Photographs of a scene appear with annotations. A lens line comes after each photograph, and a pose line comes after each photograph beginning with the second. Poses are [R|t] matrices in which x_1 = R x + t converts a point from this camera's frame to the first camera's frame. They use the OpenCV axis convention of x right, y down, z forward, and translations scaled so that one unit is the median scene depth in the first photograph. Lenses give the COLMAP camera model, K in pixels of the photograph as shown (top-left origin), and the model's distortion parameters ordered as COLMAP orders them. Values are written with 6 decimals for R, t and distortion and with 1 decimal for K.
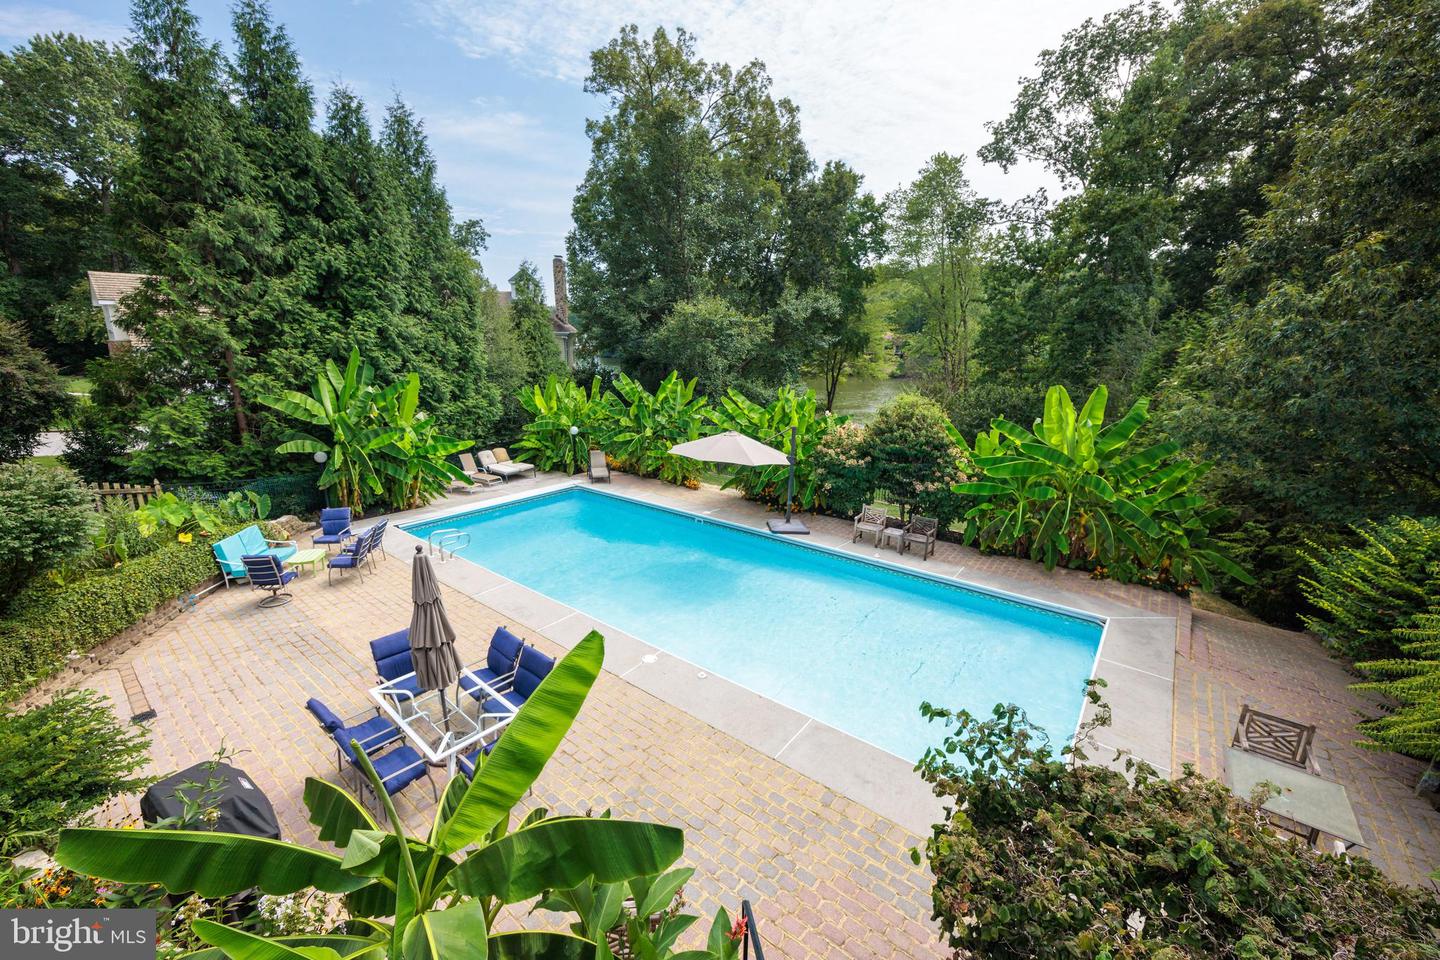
lens RADIAL K [[590.3, 0, 691.4], [0, 590.3, 482.7], [0, 0, 1]] dist [-0.001784, -0.000598]
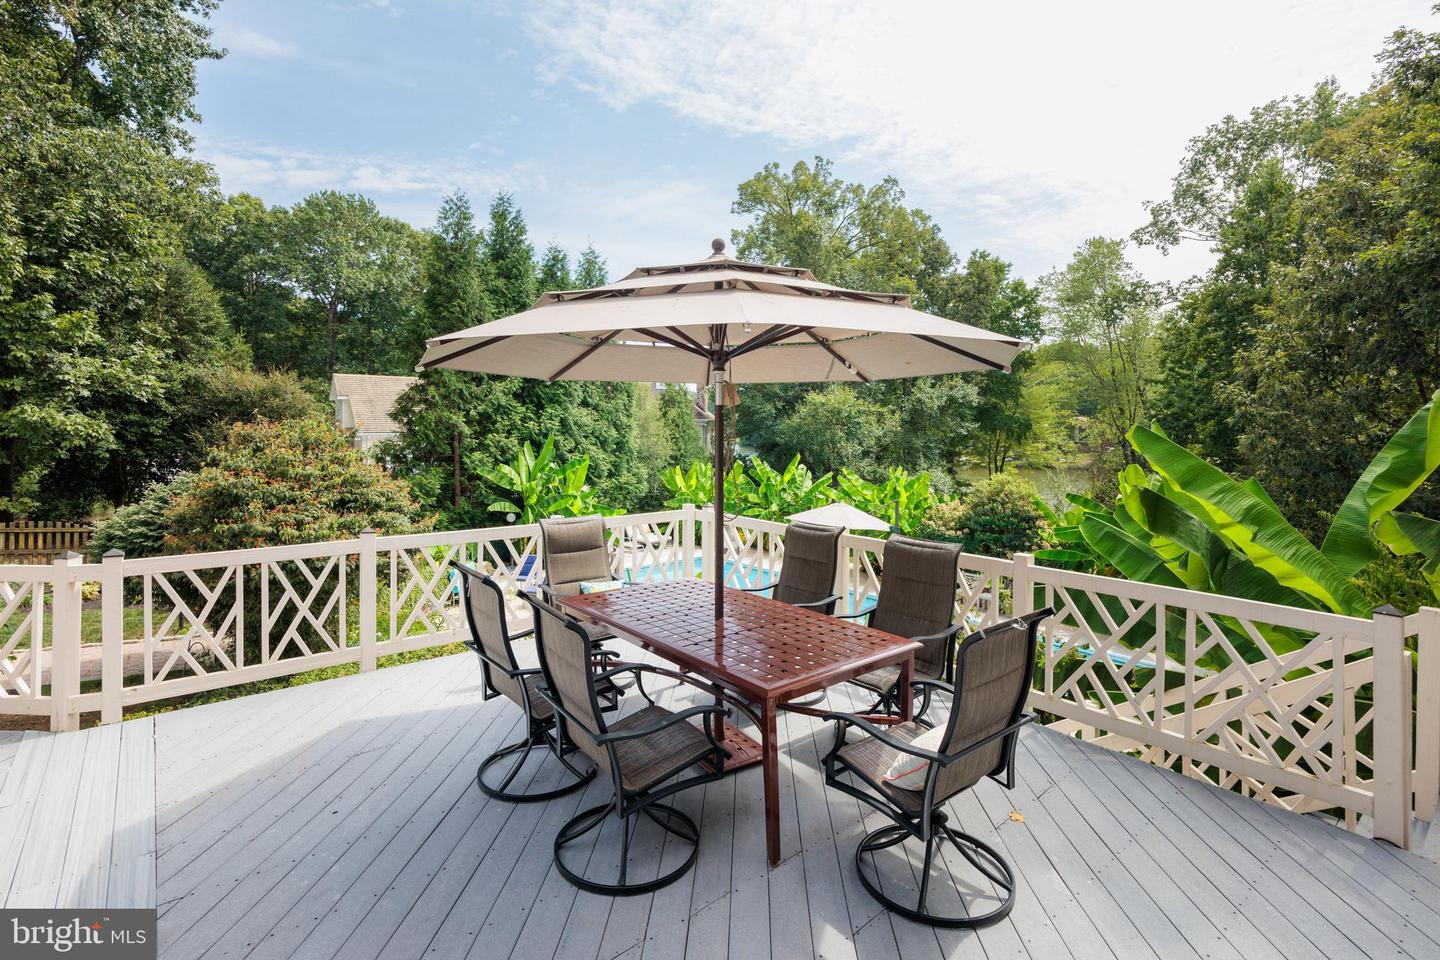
lens RADIAL K [[649.5, 0, 685.2], [0, 649.5, 475.4], [0, 0, 1]] dist [-0.000753, -0.000090]
pose [[0.973130, 0.016511, -0.229666, 0.041598], [-0.053427, 0.986395, -0.155466, 0.051389], [0.223974, 0.163559, 0.960773, -0.215807]]
